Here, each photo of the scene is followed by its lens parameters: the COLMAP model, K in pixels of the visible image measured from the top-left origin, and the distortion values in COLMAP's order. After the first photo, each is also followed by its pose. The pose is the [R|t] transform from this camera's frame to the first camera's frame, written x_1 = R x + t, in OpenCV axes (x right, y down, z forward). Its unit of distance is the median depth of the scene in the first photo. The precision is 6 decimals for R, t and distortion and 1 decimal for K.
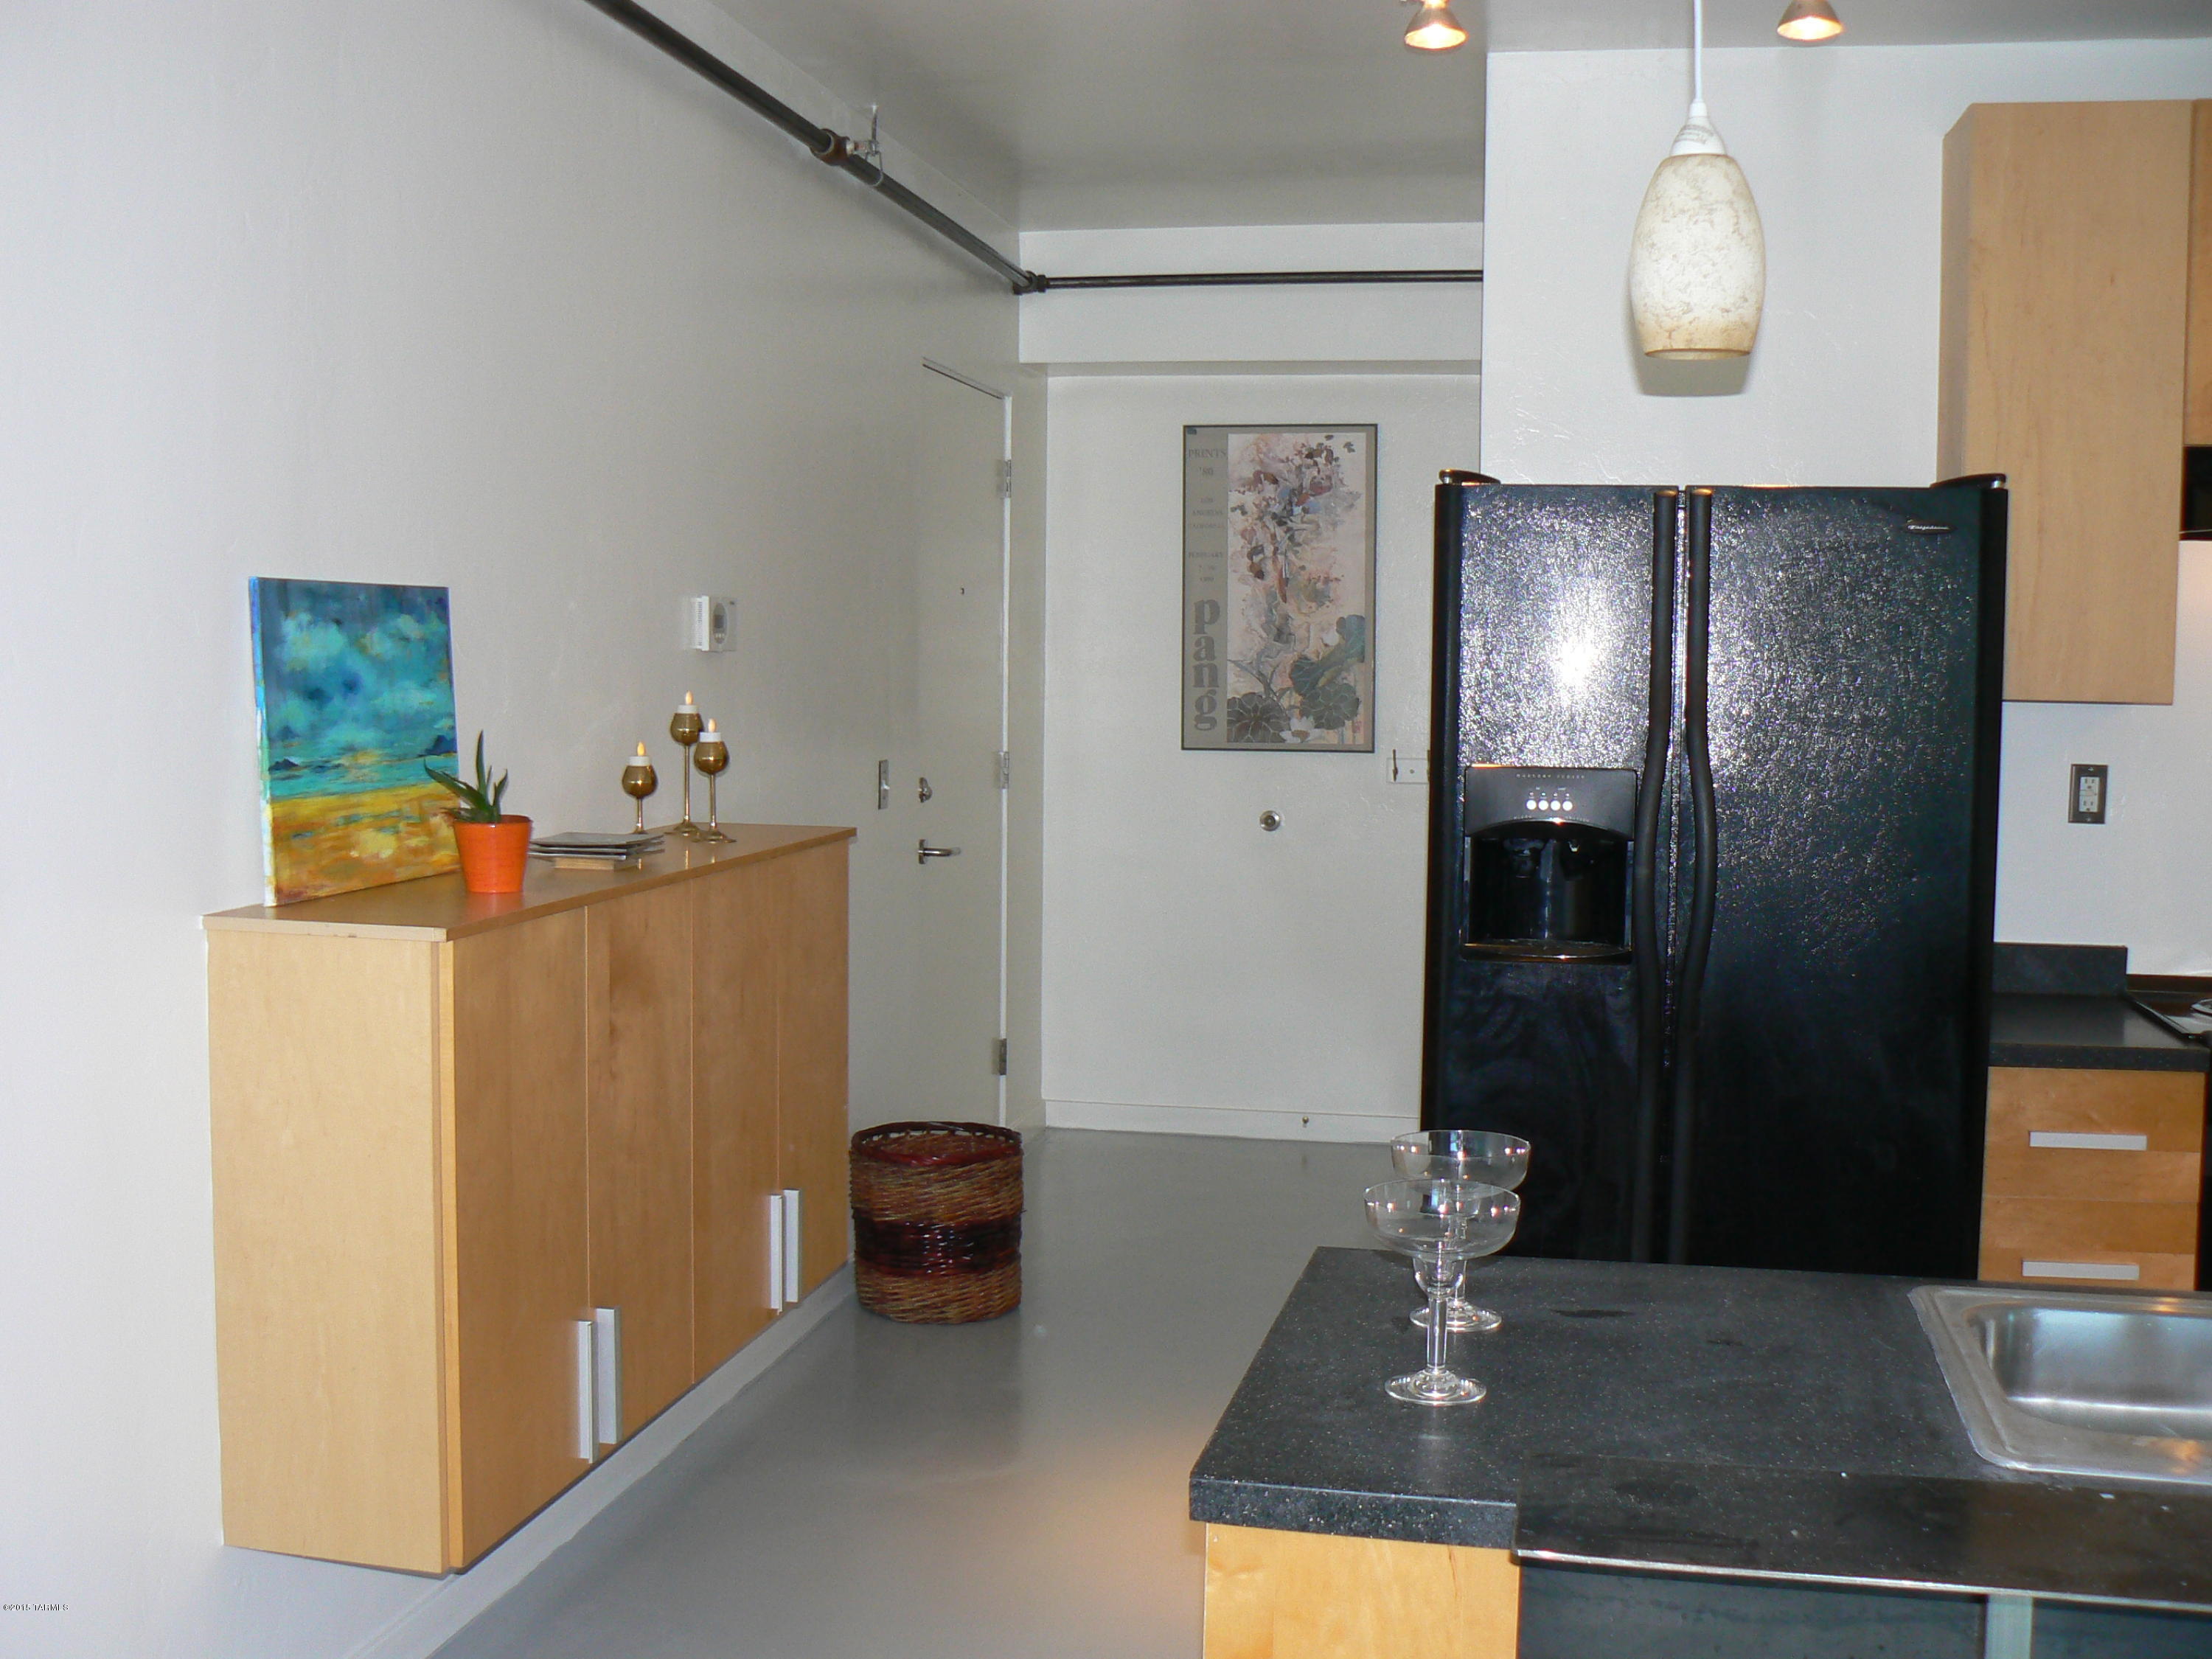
lens RADIAL K [[2406.2, 0, 1106.0], [0, 2406.2, 829.5], [0, 0, 1]] dist [-0.080619, -0.015881]
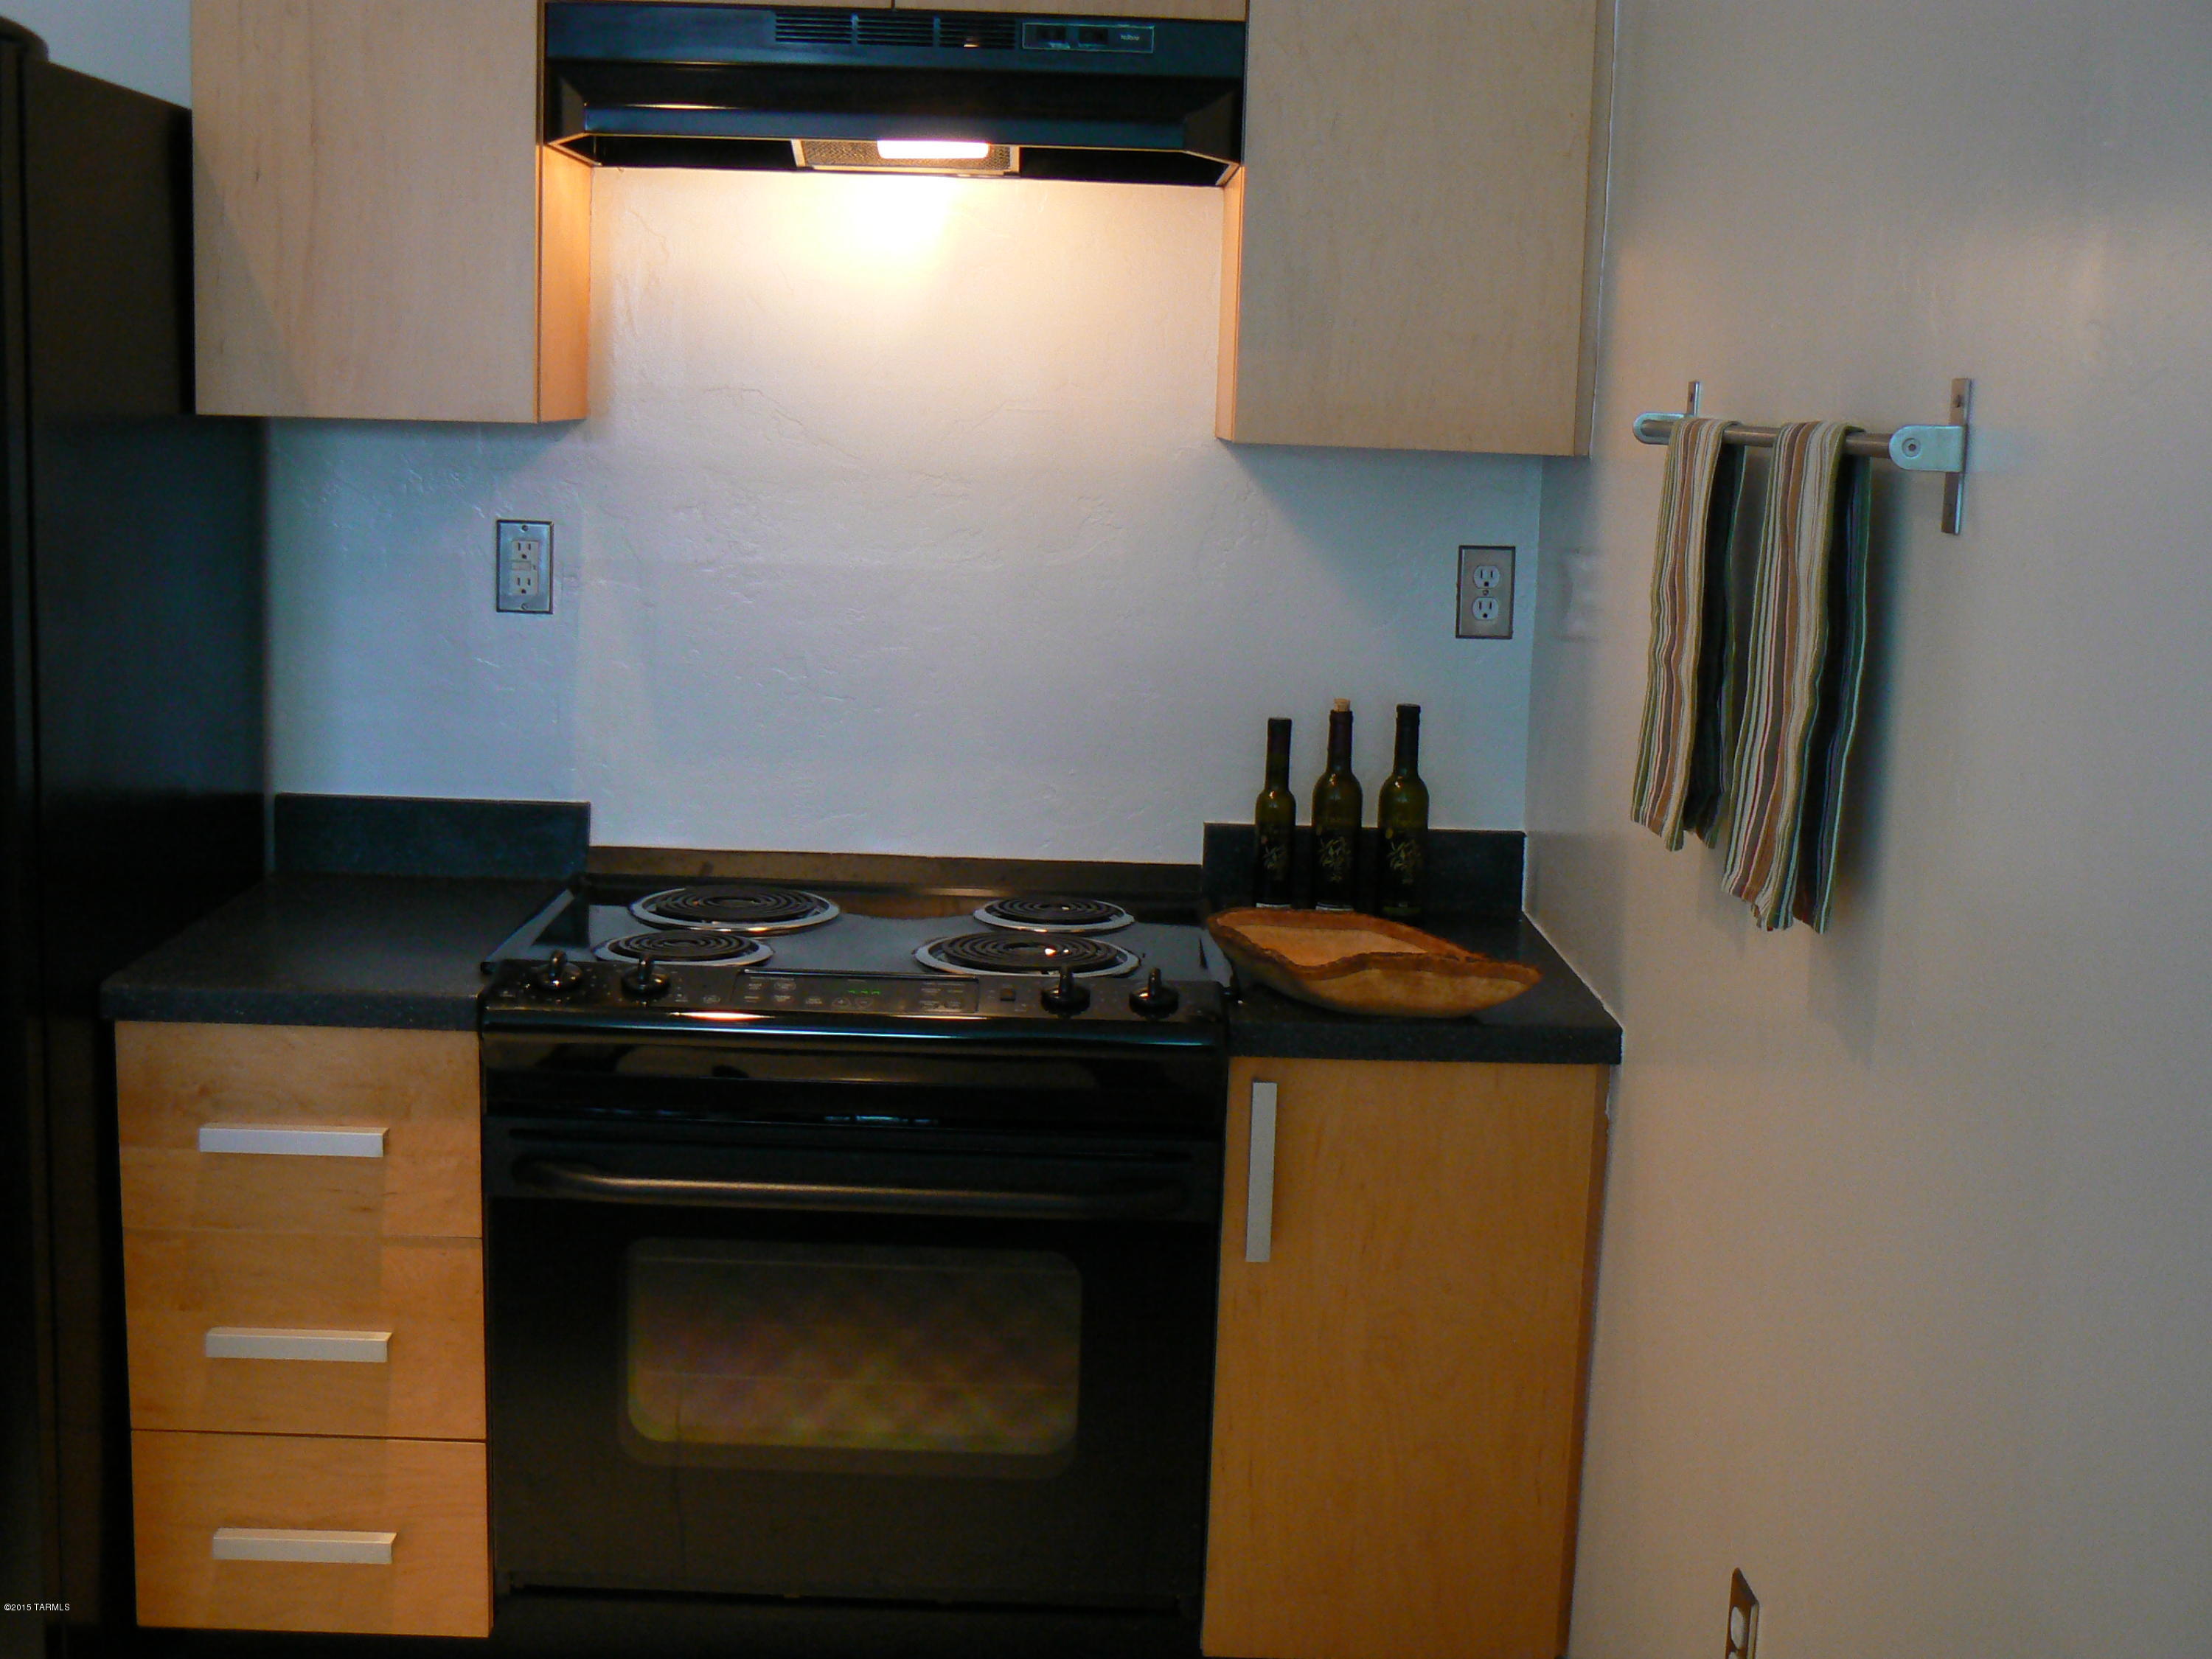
lens RADIAL K [[2801.1, 0, 1106.0], [0, 2801.1, 829.5], [0, 0, 1]] dist [-0.037990, -0.090709]
pose [[0.978127, -0.011334, 0.207699, 0.473572], [-0.006864, 0.996212, 0.086690, -0.012356], [-0.207895, -0.086220, 0.974344, 0.259912]]
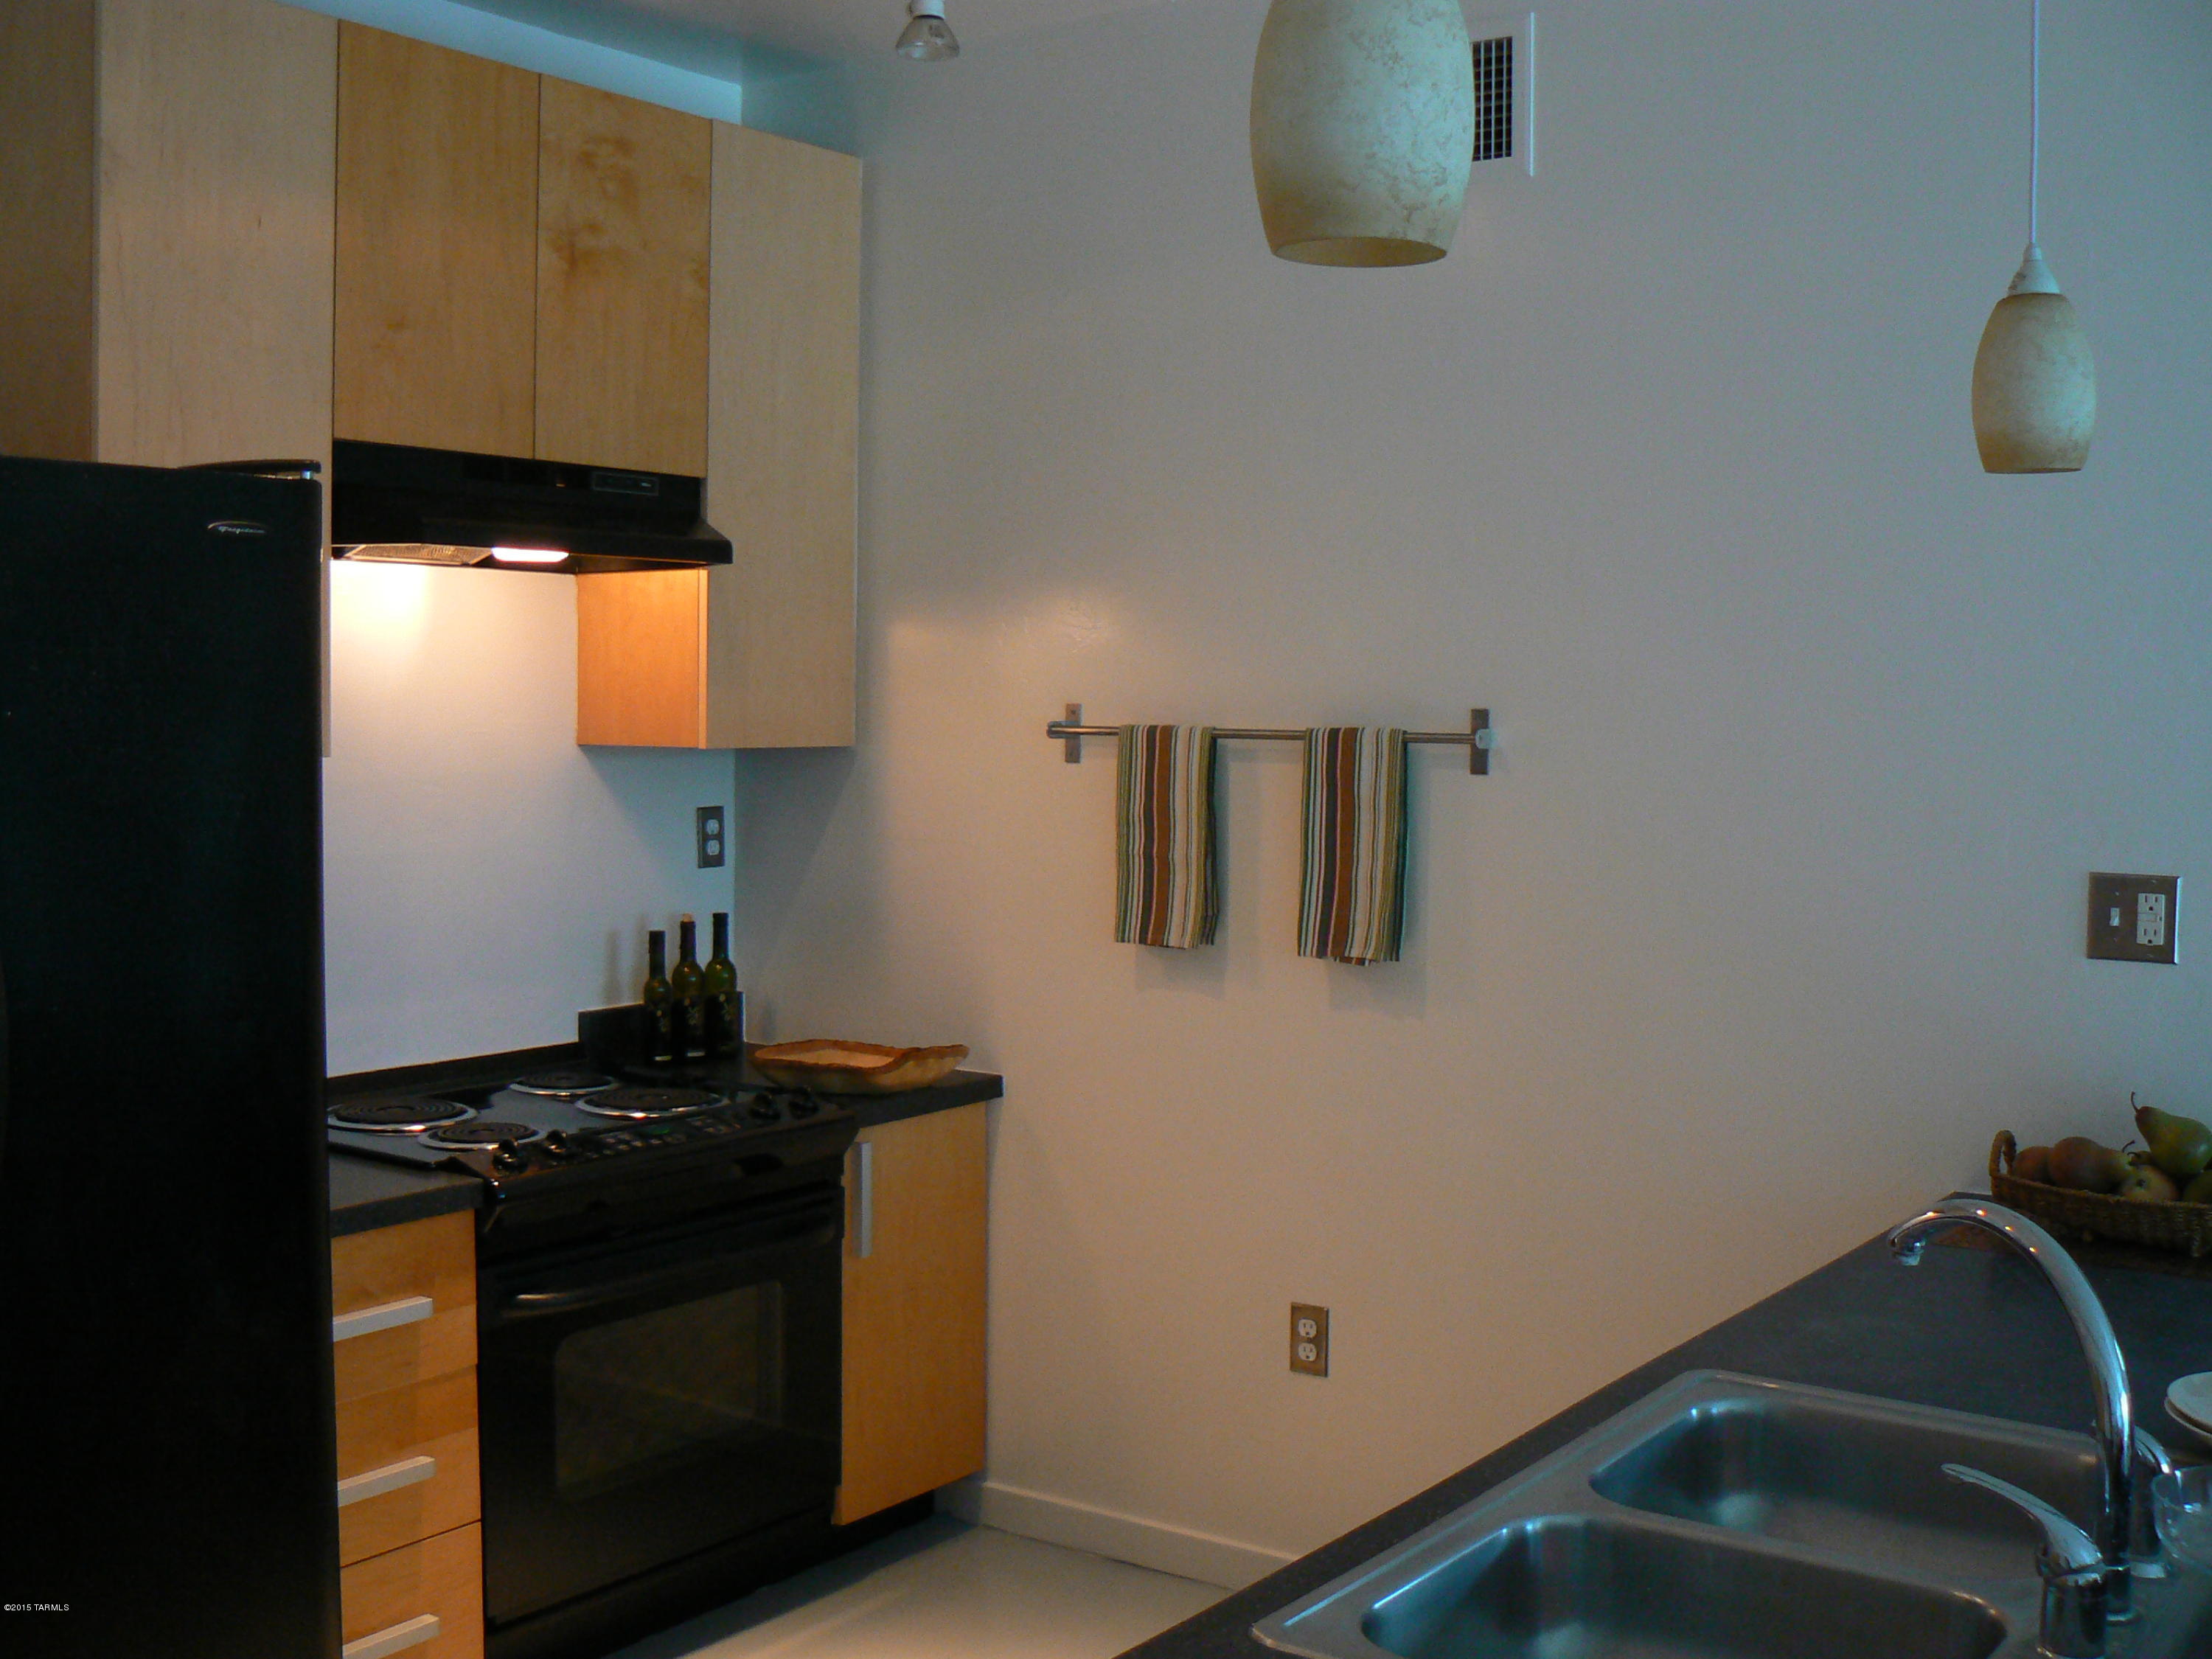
lens RADIAL K [[2406.2, 0, 1106.0], [0, 2406.2, 829.5], [0, 0, 1]] dist [-0.080619, -0.015881]
pose [[0.414366, -0.059646, 0.908154, -0.190055], [0.066698, 0.997157, 0.035058, -0.042097], [-0.907663, 0.046045, 0.417166, 0.442388]]
